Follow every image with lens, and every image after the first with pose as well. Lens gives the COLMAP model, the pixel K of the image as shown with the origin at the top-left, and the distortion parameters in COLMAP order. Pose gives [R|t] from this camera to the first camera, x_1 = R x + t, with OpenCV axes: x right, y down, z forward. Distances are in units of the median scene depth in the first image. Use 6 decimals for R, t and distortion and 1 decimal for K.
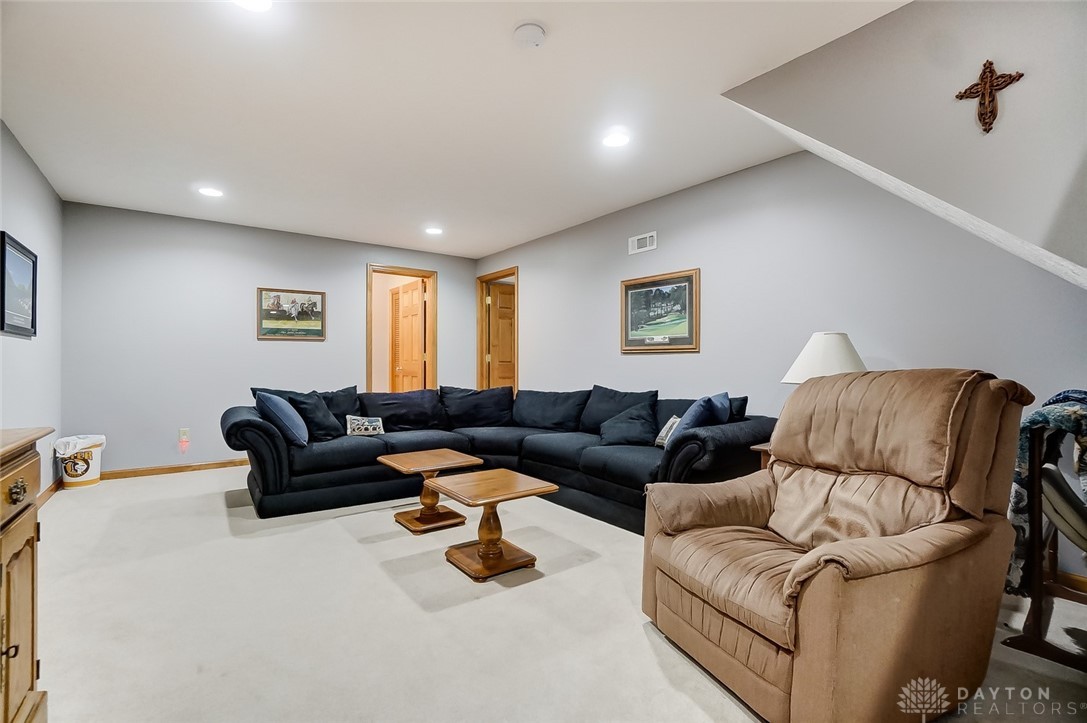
lens RADIAL K [[481.4, 0, 534.3], [0, 481.4, 363.6], [0, 0, 1]] dist [-0.061830, 0.022301]
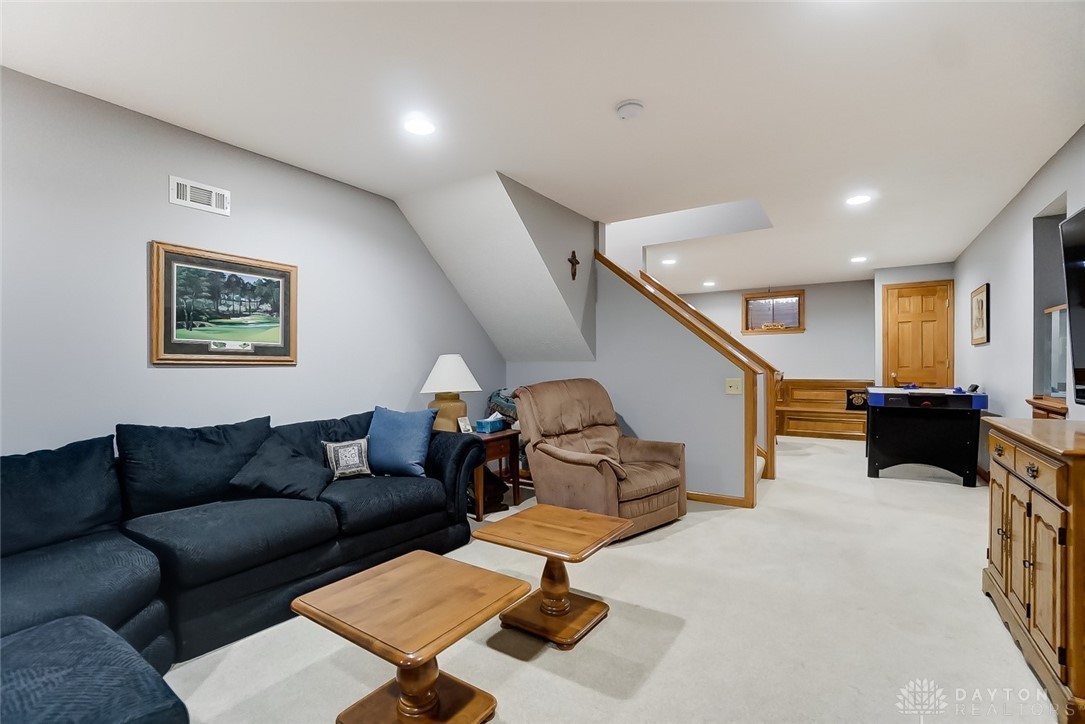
lens RADIAL K [[480.5, 0, 533.3], [0, 480.5, 364.1], [0, 0, 1]] dist [-0.061830, 0.022301]
pose [[-0.311526, 0.002820, 0.950234, -0.553506], [0.001614, 0.999996, -0.002439, -0.022008], [-0.950236, 0.000774, -0.311529, 0.816657]]
